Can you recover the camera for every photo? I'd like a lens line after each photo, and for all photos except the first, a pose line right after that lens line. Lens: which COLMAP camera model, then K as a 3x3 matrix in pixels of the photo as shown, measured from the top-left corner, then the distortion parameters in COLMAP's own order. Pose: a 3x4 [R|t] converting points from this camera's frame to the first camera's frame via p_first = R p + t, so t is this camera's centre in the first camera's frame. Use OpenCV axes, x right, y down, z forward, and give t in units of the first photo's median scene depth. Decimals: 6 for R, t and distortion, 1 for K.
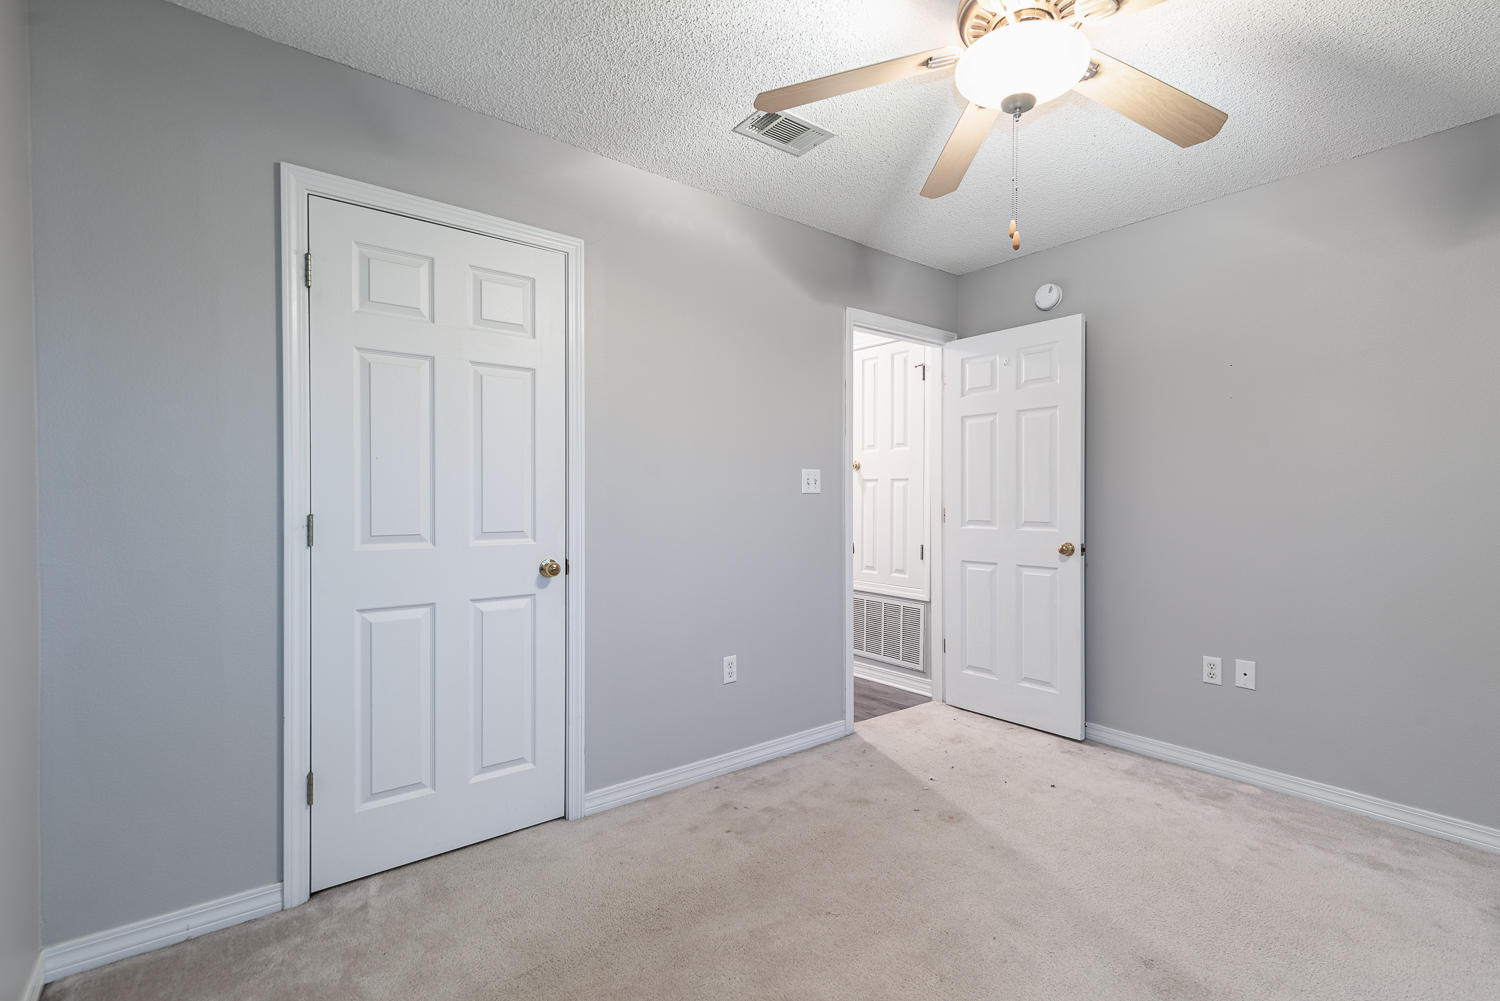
lens RADIAL K [[686.1, 0, 751.5], [0, 686.1, 505.2], [0, 0, 1]] dist [0.014026, -0.001479]
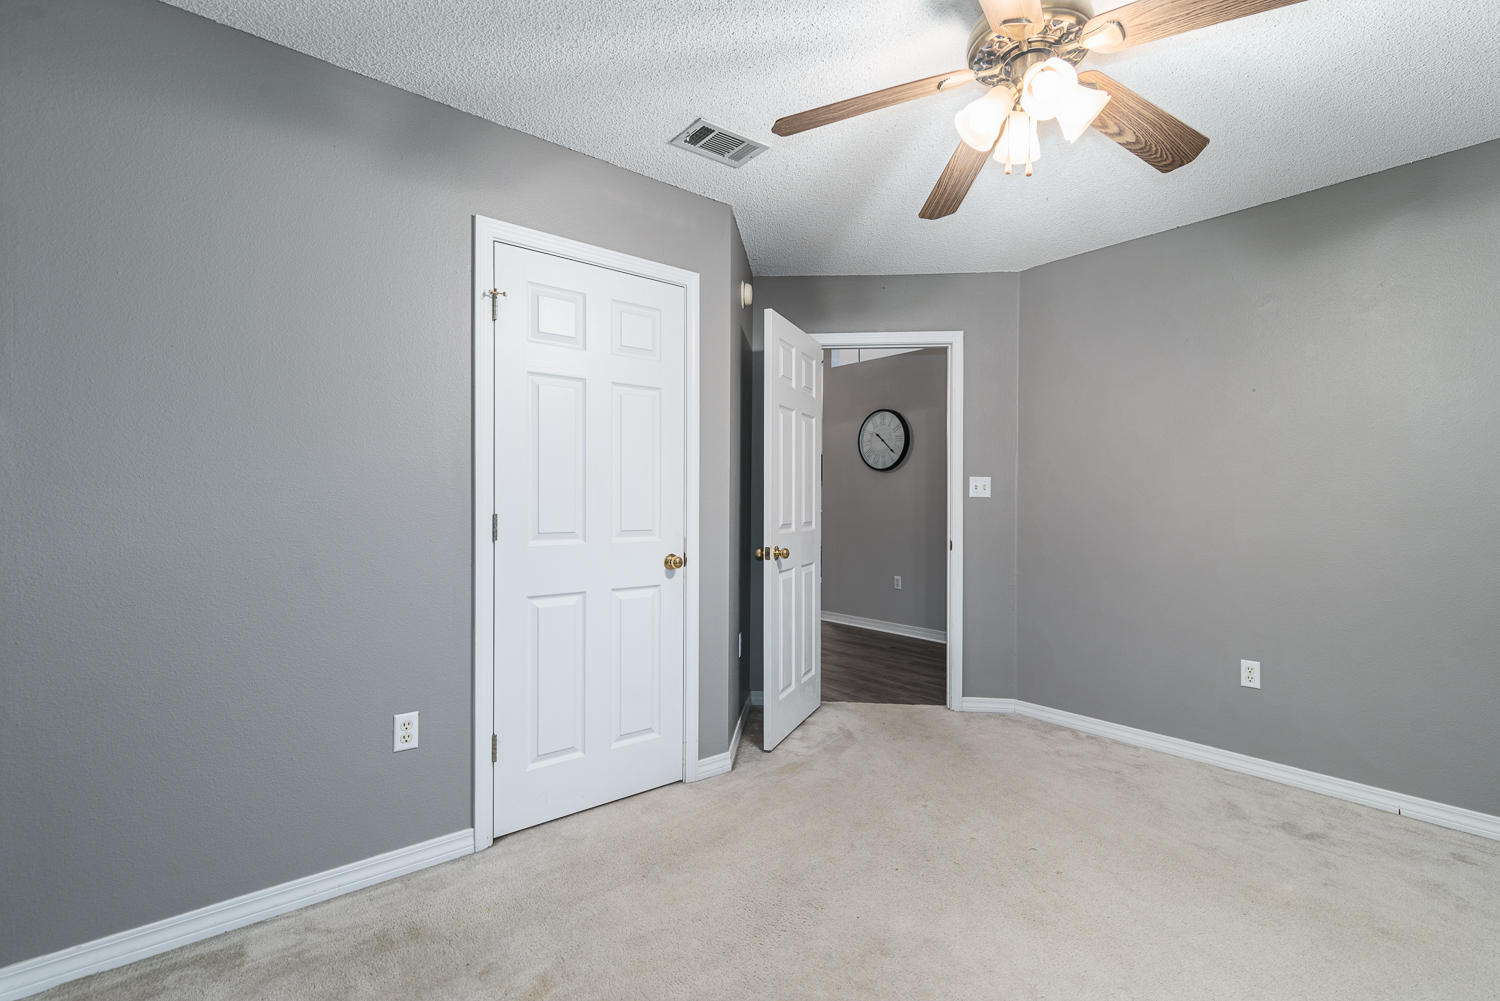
lens RADIAL K [[686.1, 0, 755.9], [0, 686.1, 507.5], [0, 0, 1]] dist [0.014026, -0.001479]
pose [[0.999560, -0.000791, 0.029637, -0.190098], [0.000826, 0.999999, -0.001171, 0.002968], [-0.029636, 0.001195, 0.999560, -0.145203]]
